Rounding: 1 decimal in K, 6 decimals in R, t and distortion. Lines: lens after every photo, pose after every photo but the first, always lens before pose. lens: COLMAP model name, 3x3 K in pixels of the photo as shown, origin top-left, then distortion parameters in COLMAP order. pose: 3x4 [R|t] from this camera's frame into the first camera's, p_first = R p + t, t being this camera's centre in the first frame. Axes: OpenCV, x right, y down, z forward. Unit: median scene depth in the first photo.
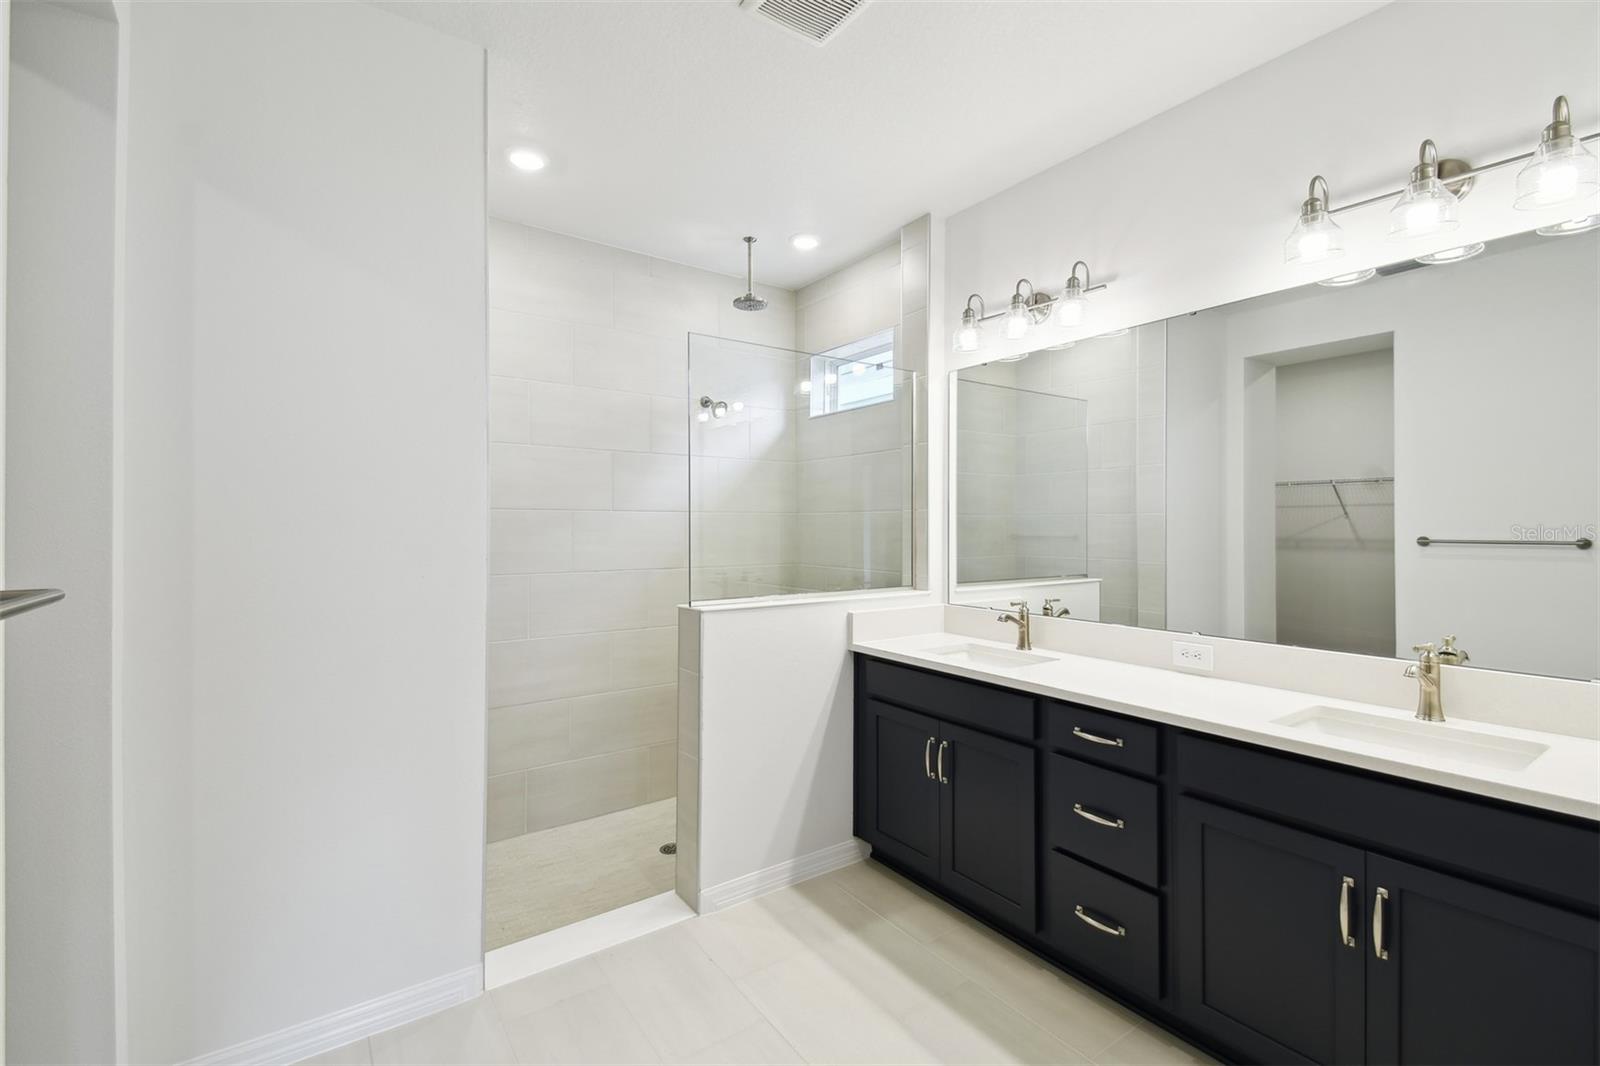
lens RADIAL K [[699.6, 0, 792.8], [0, 699.6, 525.5], [0, 0, 1]] dist [0.051063, -0.024873]
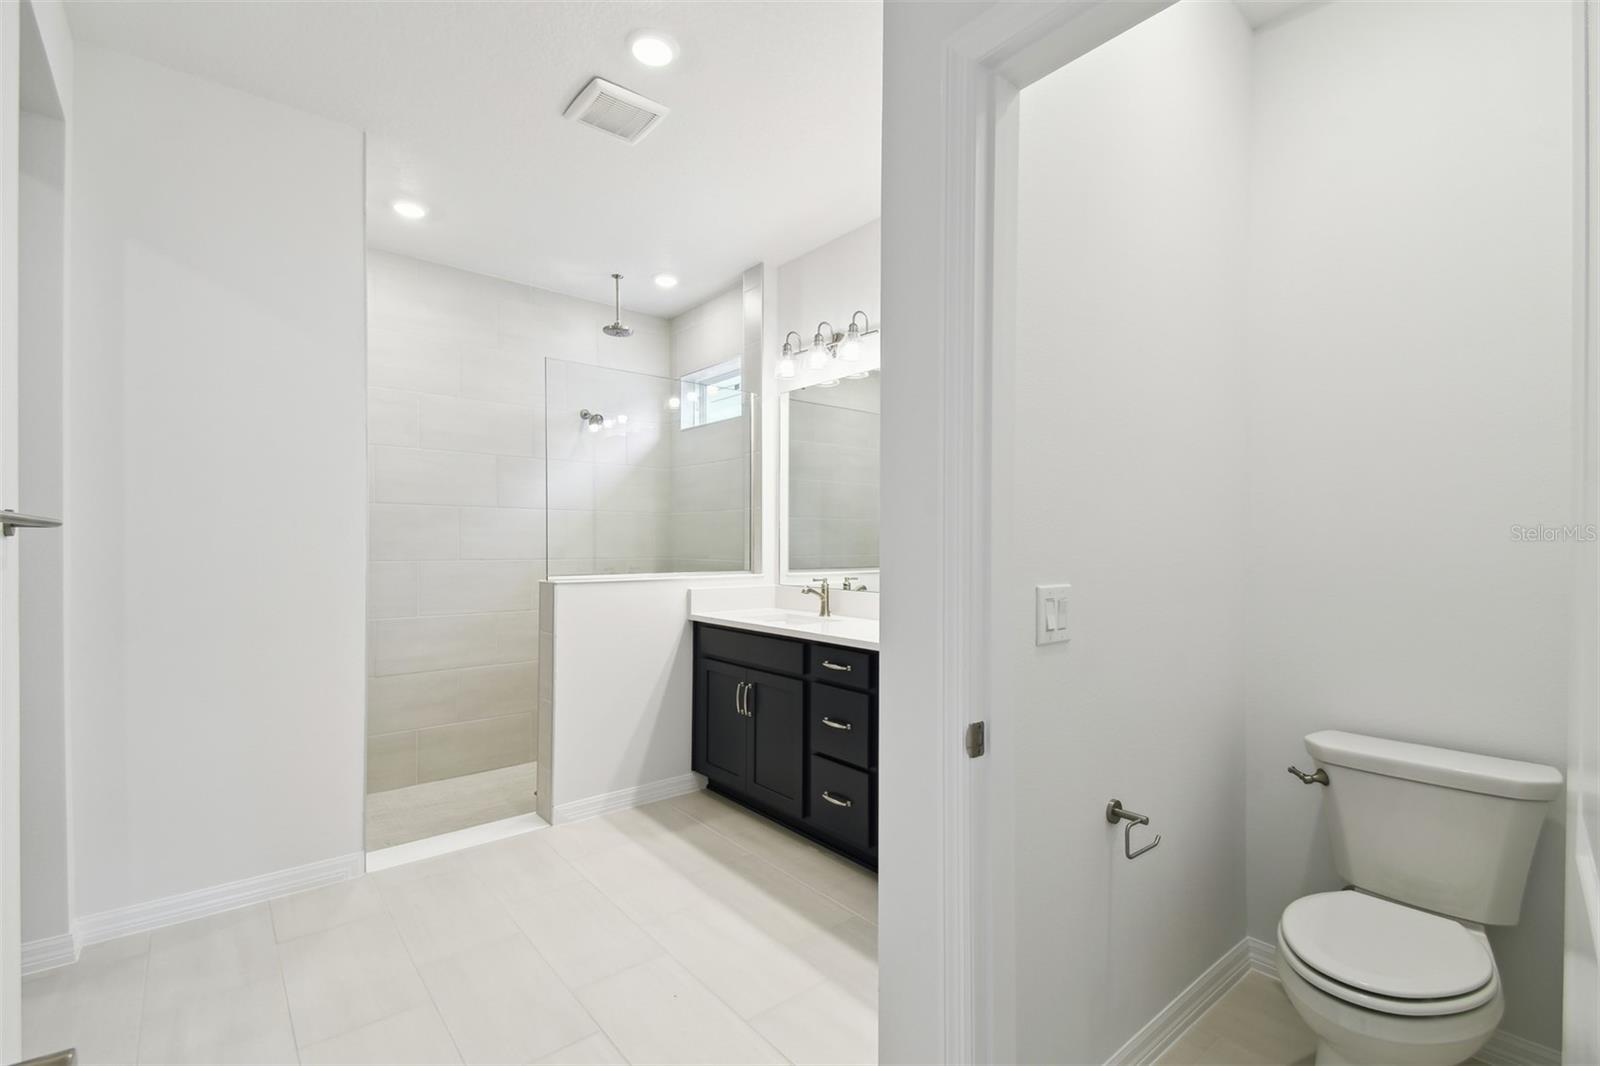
lens RADIAL K [[708.4, 0, 792.6], [0, 708.4, 546.9], [0, 0, 1]] dist [0.056884, -0.026211]
pose [[0.997044, 0.002988, 0.076774, 0.166169], [-0.003584, 0.999964, 0.007627, 0.040342], [-0.076748, -0.007880, 0.997019, -0.251733]]
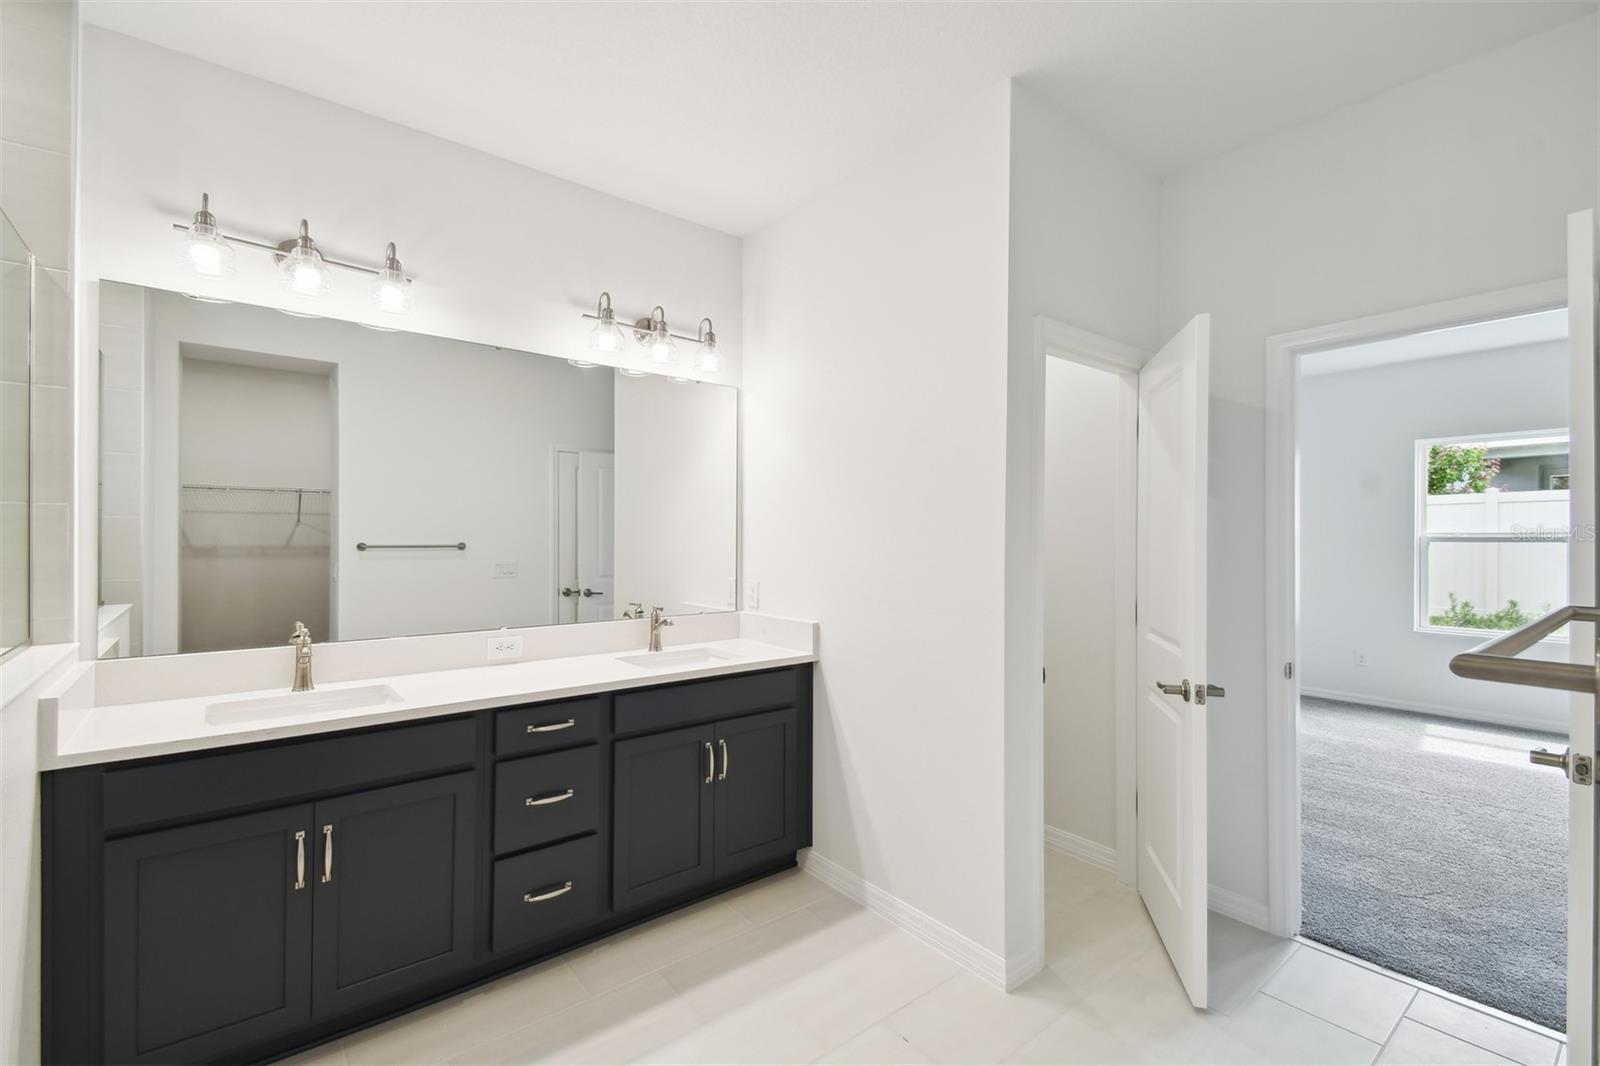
lens RADIAL K [[708.4, 0, 792.6], [0, 708.4, 546.9], [0, 0, 1]] dist [0.056884, -0.026211]
pose [[-0.058941, -0.015365, 0.998143, -0.486420], [-0.006841, 0.999864, 0.014988, -0.000055], [-0.998238, -0.005945, -0.059038, 0.481597]]
